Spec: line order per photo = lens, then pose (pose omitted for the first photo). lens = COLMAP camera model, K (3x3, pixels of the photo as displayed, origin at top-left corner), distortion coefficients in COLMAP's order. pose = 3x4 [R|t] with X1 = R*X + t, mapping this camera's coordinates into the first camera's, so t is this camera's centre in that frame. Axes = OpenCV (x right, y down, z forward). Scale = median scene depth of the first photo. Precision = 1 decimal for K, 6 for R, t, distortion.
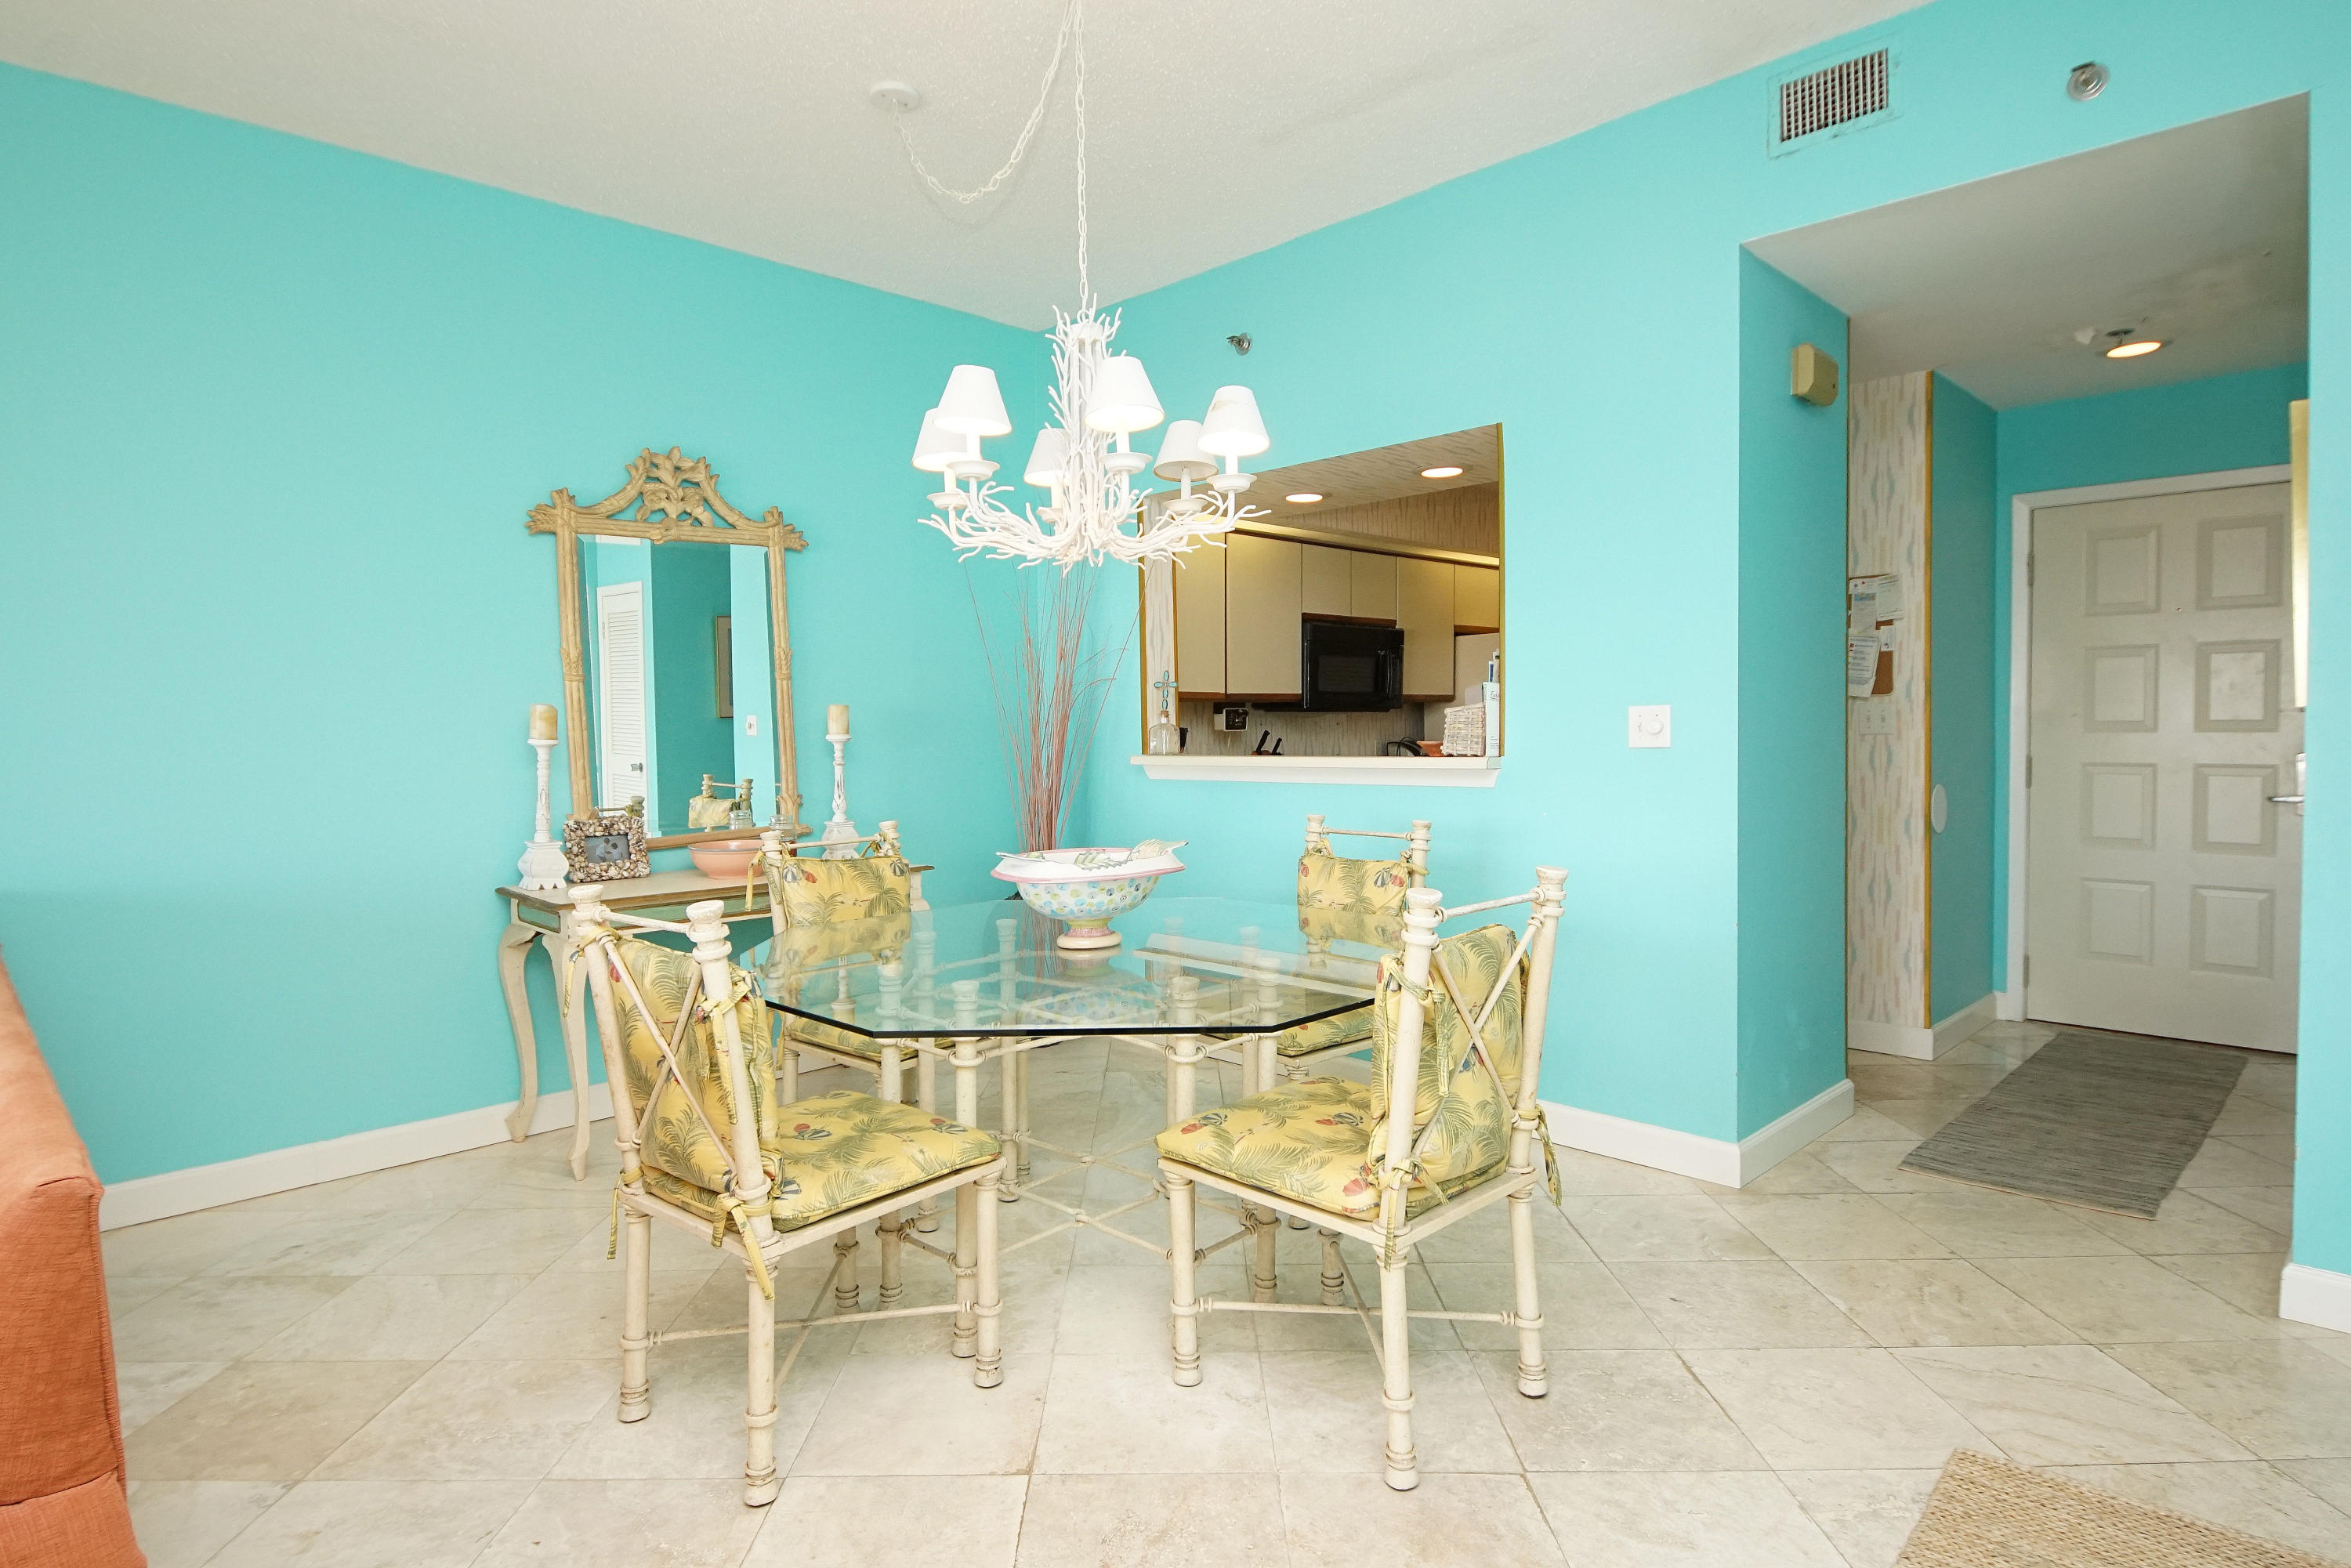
lens RADIAL K [[1260.1, 0, 1150.2], [0, 1260.1, 775.5], [0, 0, 1]] dist [0.054541, -0.048245]
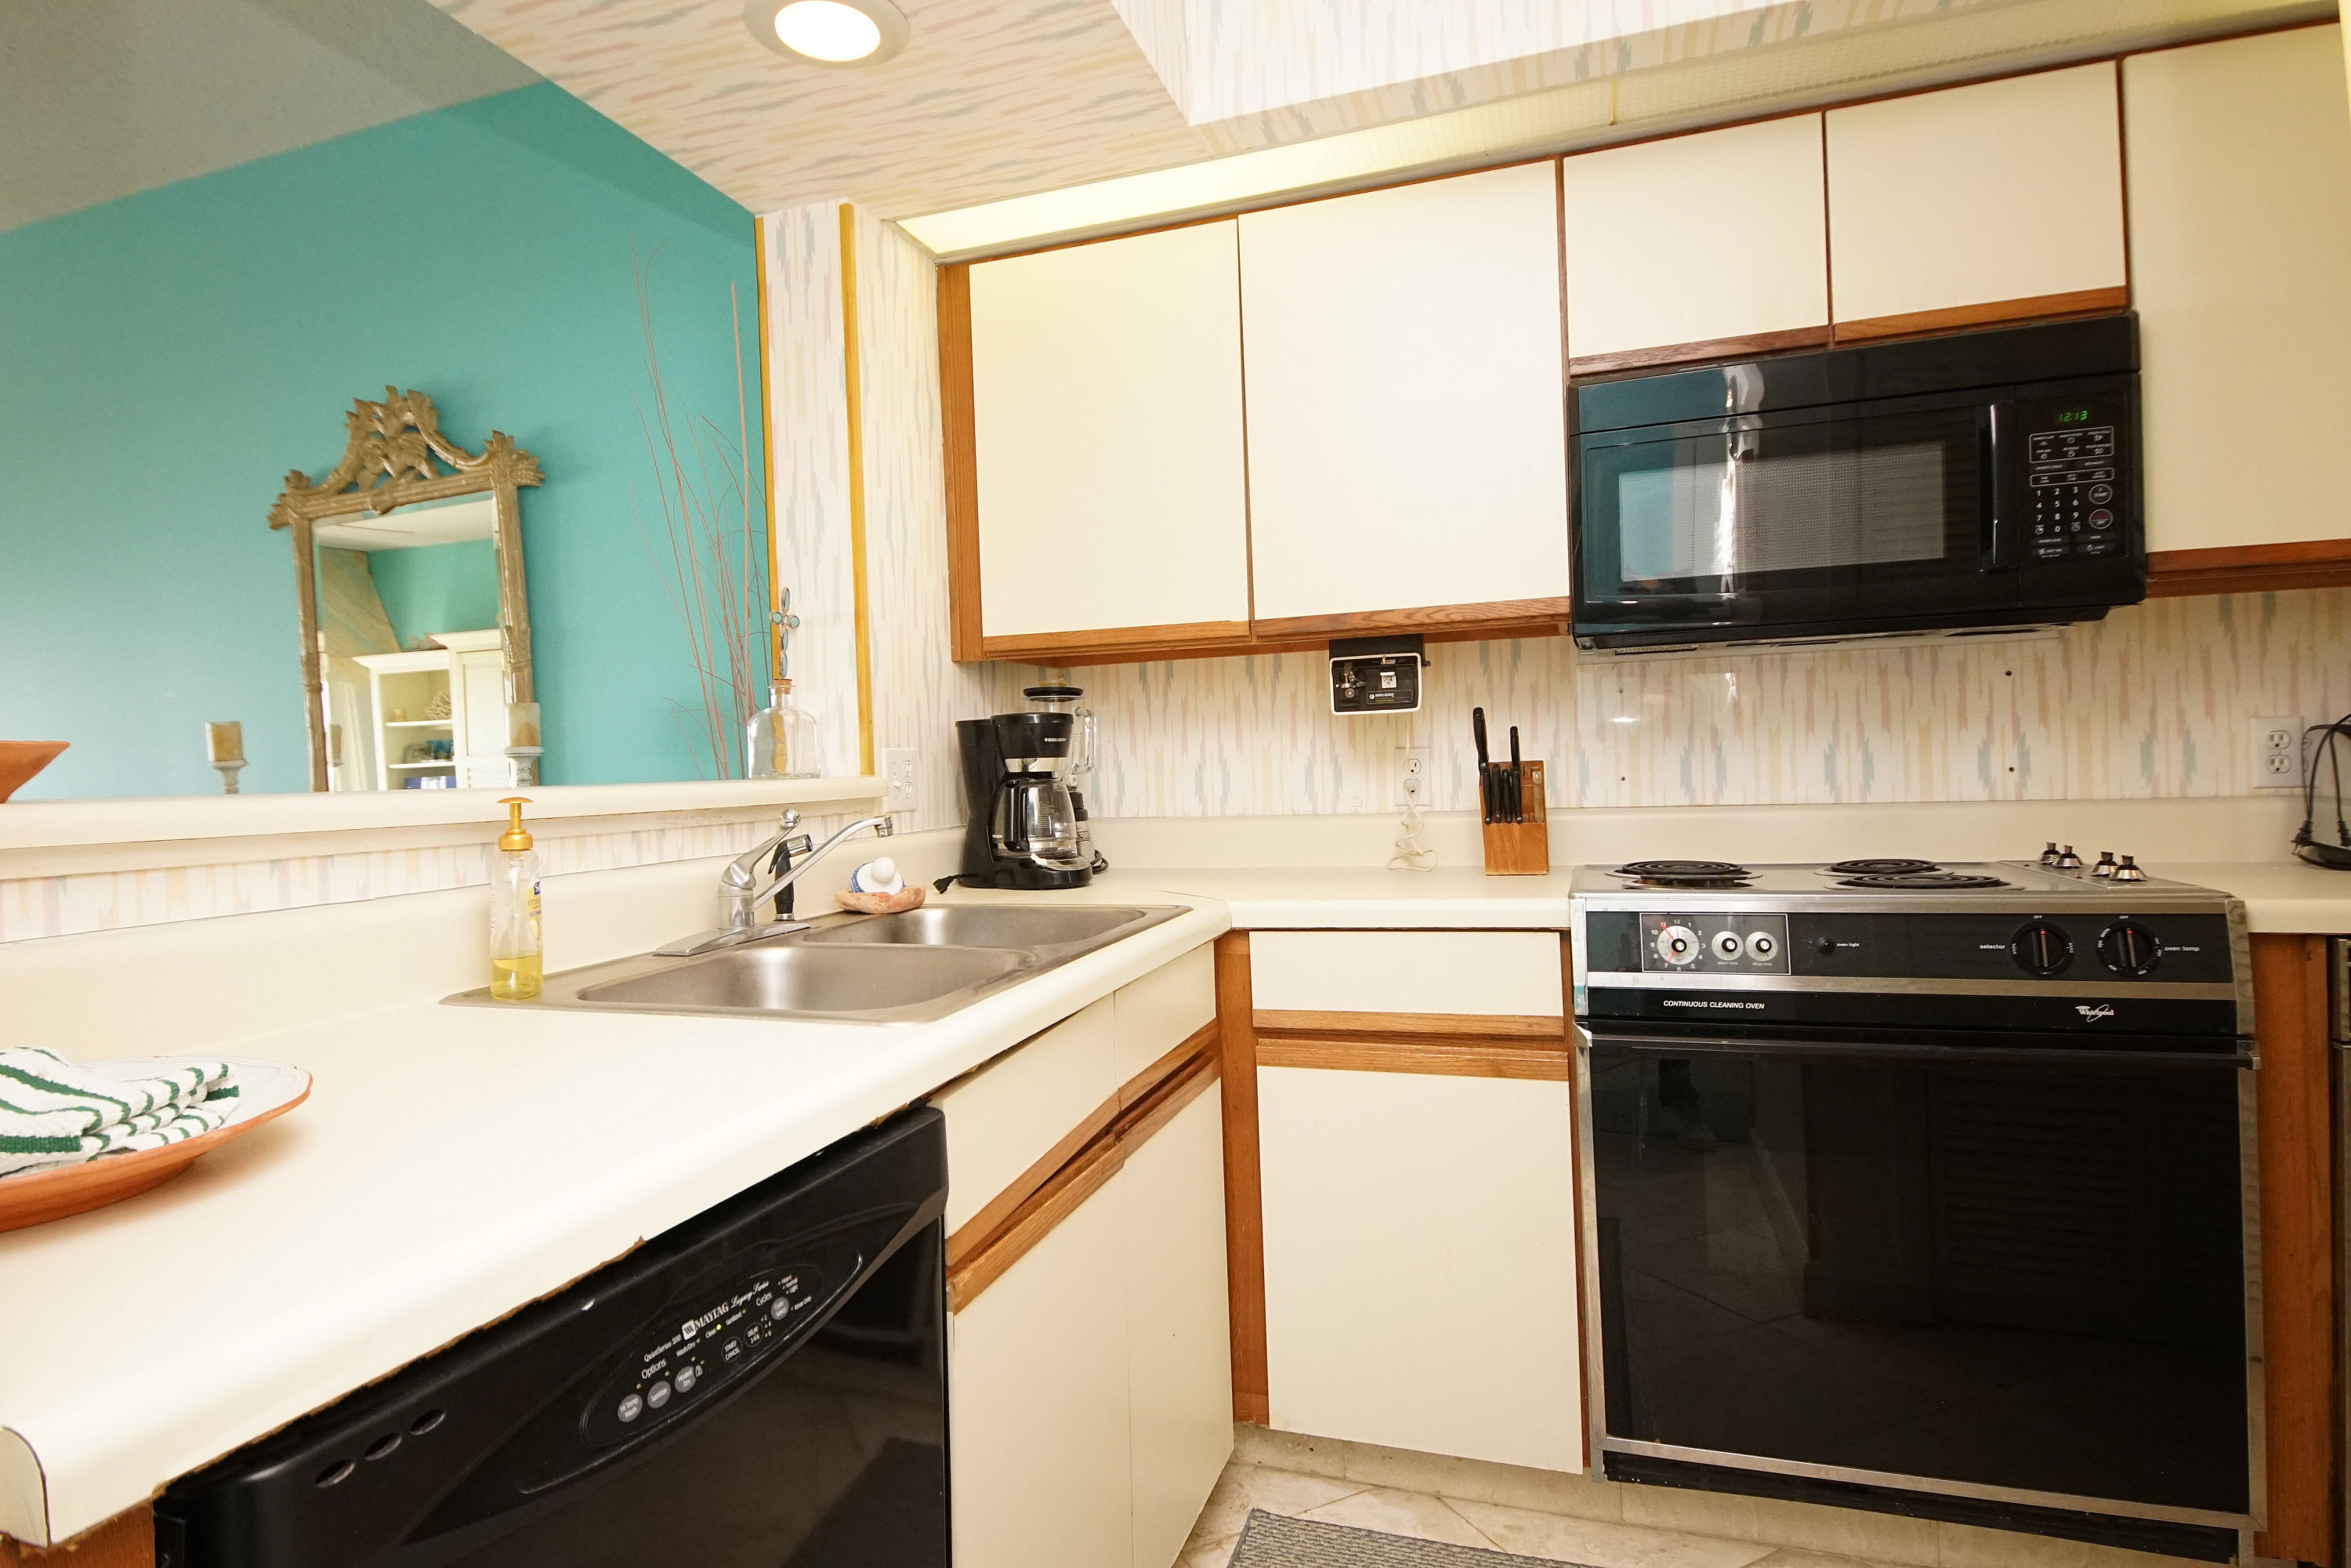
lens RADIAL K [[1260.1, 0, 1150.2], [0, 1260.1, 775.5], [0, 0, 1]] dist [0.054541, -0.048245]
pose [[0.454855, -0.001263, -0.890565, 0.599036], [-0.009025, 0.999941, -0.006028, -0.019226], [0.890520, 0.010780, 0.454817, 1.167452]]
